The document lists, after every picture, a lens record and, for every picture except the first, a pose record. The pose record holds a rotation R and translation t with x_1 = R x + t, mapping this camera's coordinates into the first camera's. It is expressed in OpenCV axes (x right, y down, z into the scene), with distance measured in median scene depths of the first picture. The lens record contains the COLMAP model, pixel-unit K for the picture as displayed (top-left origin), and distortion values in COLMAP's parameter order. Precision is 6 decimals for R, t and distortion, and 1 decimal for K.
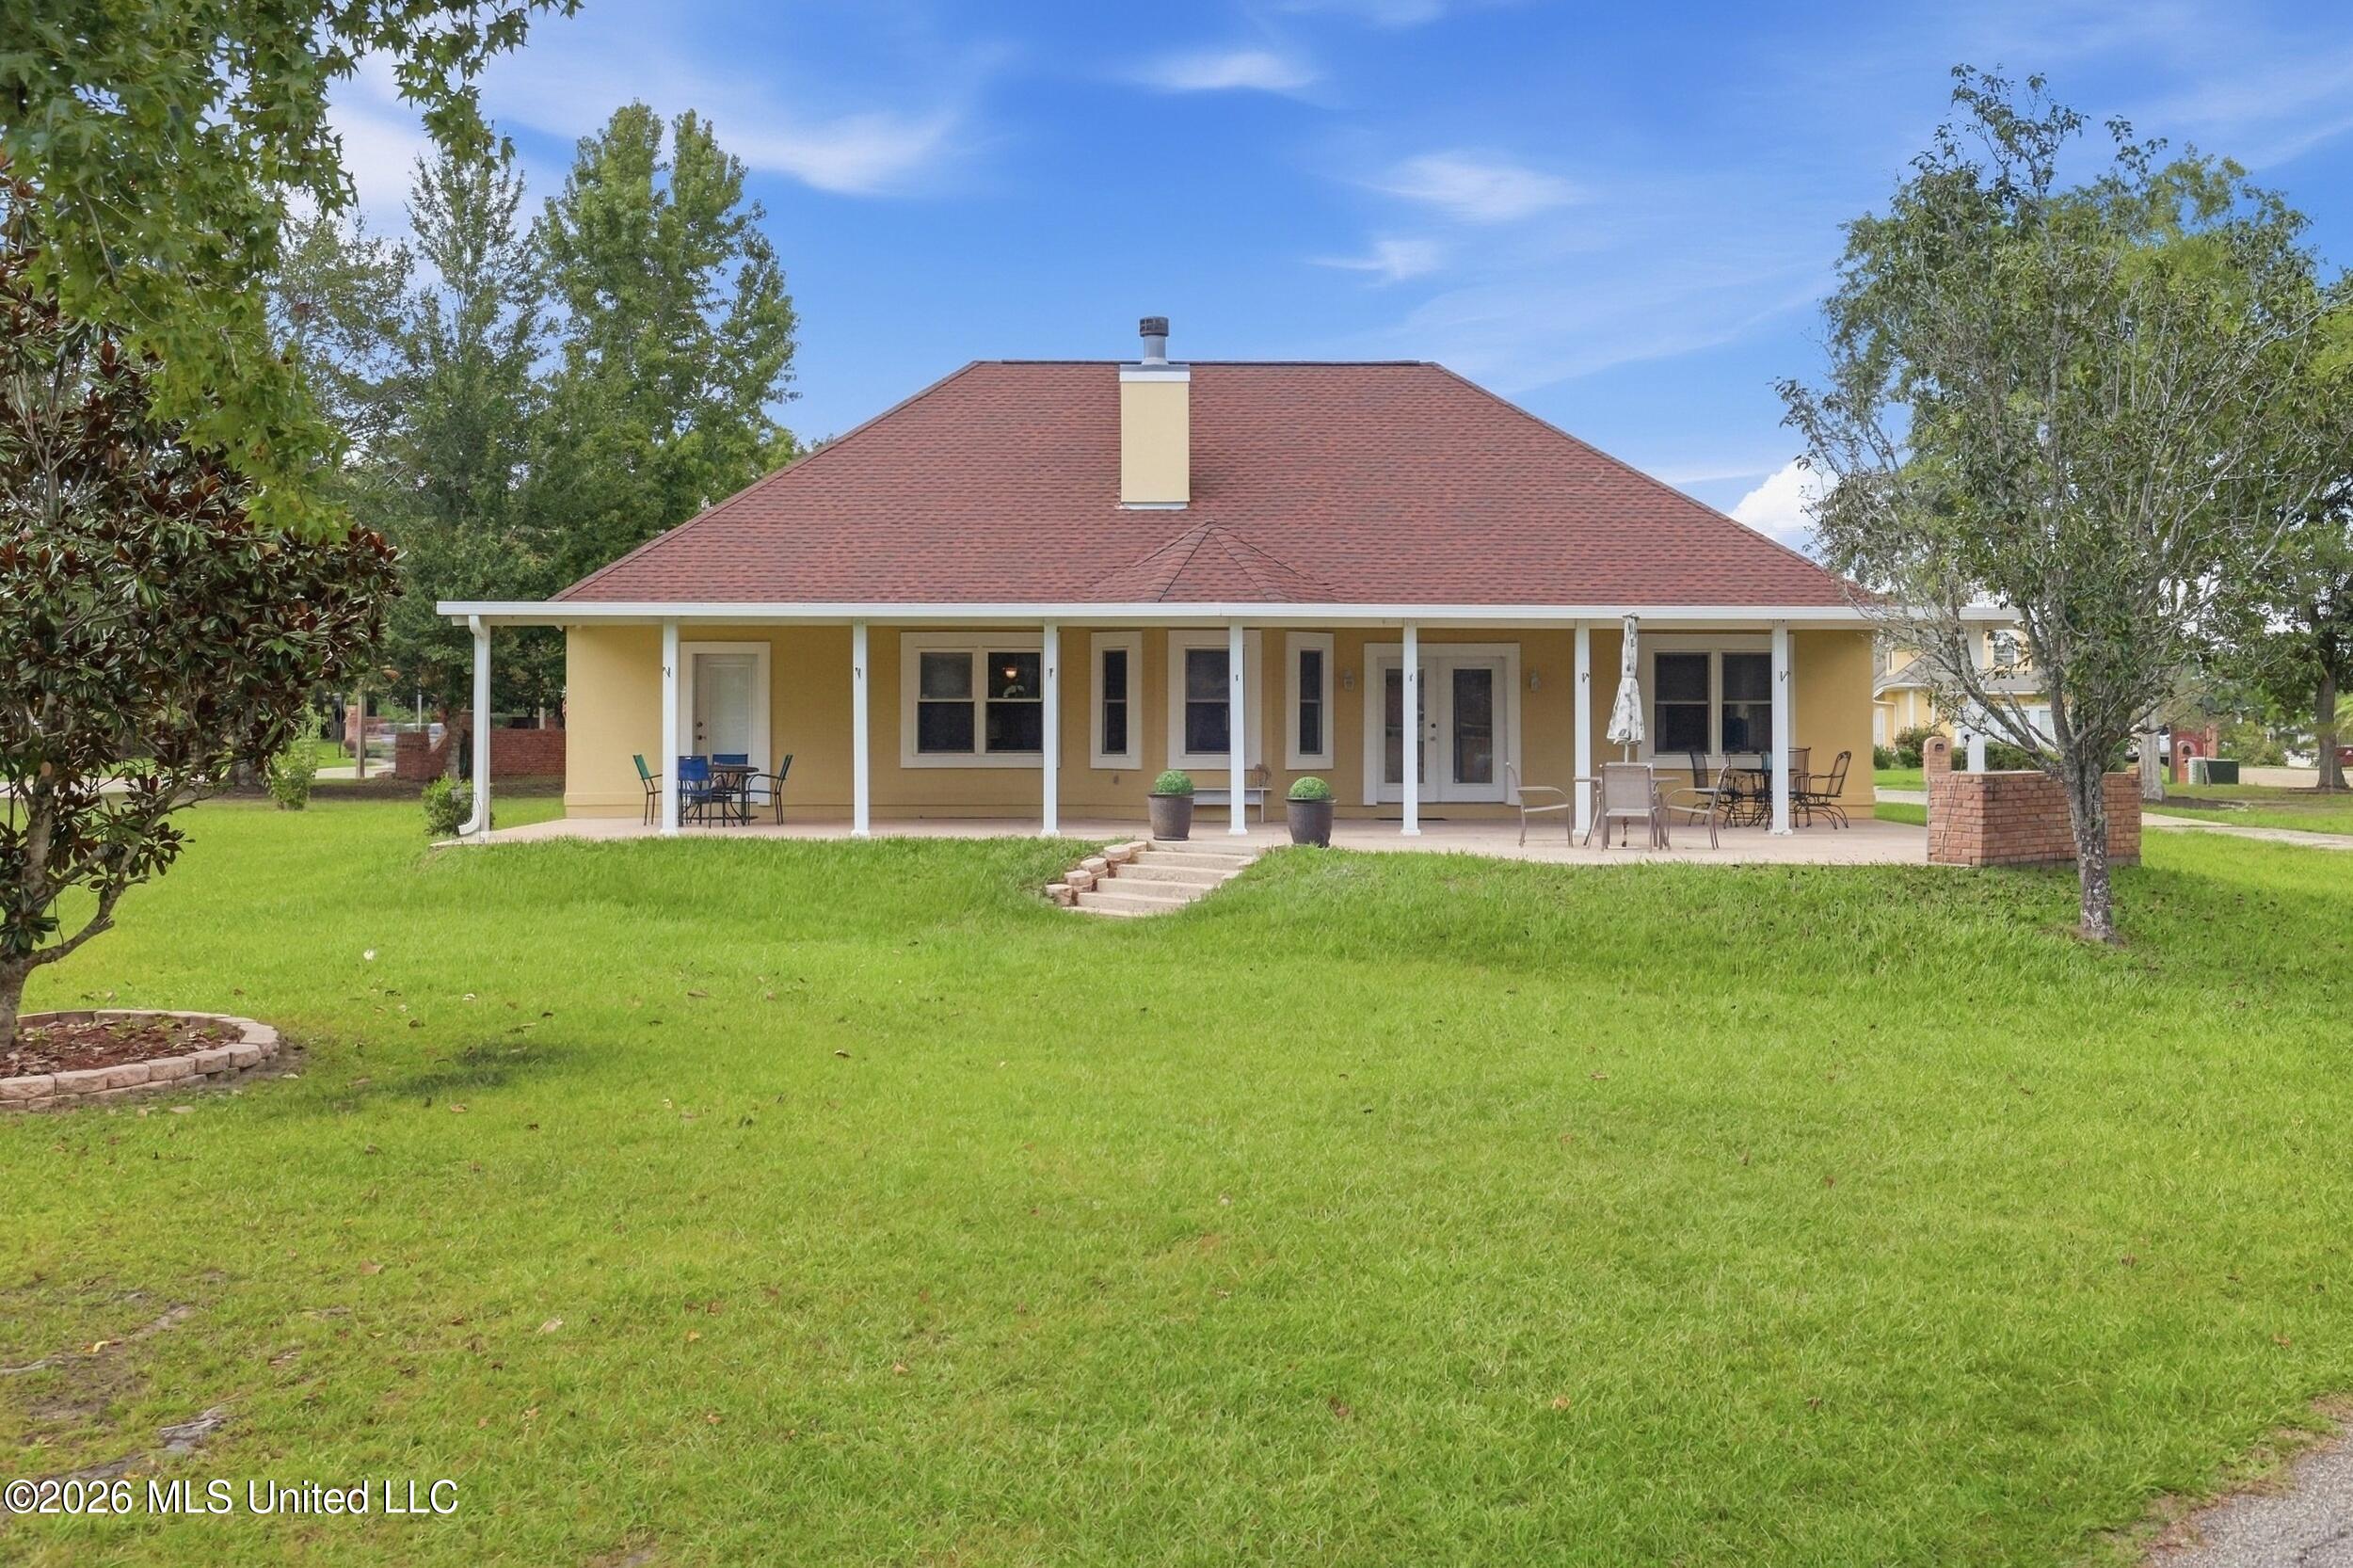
lens RADIAL K [[1915.4, 0, 1108.1], [0, 1915.4, 731.8], [0, 0, 1]] dist [-0.005734, -0.008045]
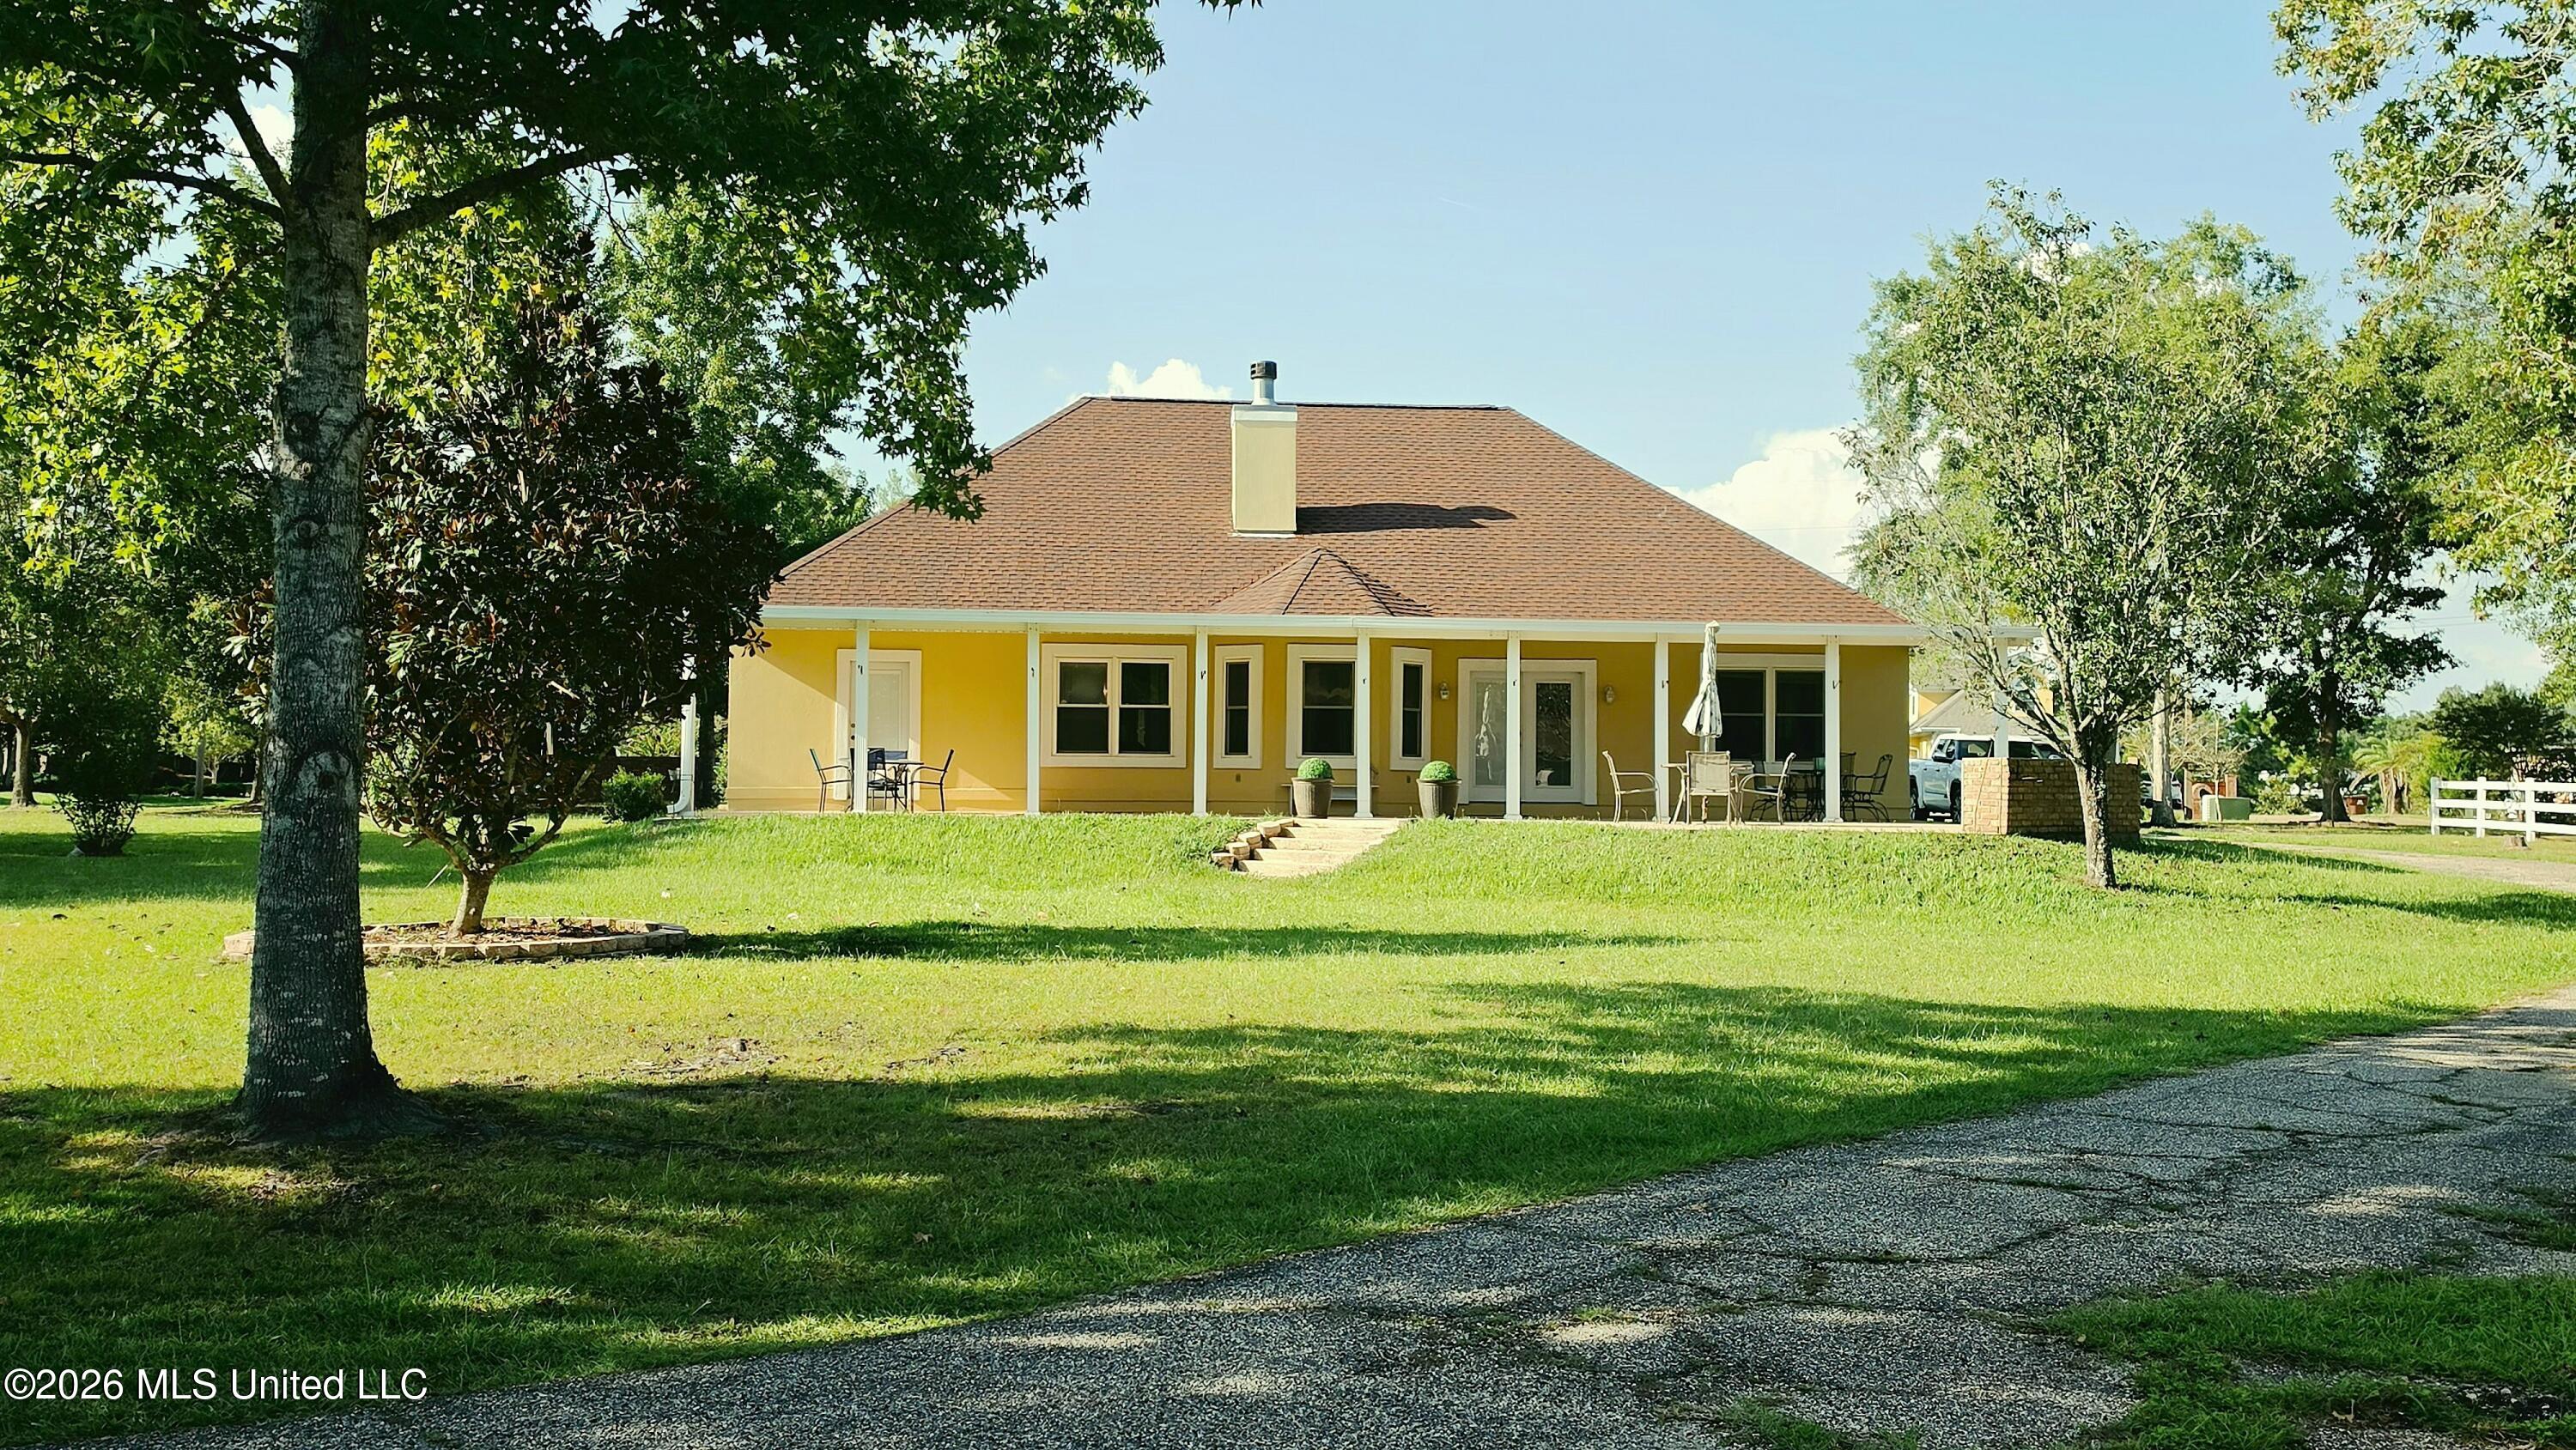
lens RADIAL K [[1890.4, 0, 1282.1], [0, 1890.4, 732.1], [0, 0, 1]] dist [0.084274, -0.082399]
pose [[0.997715, 0.009617, 0.066869, -0.043001], [-0.008466, 0.999812, -0.017470, 0.016744], [-0.067025, 0.016864, 0.997609, -0.092468]]
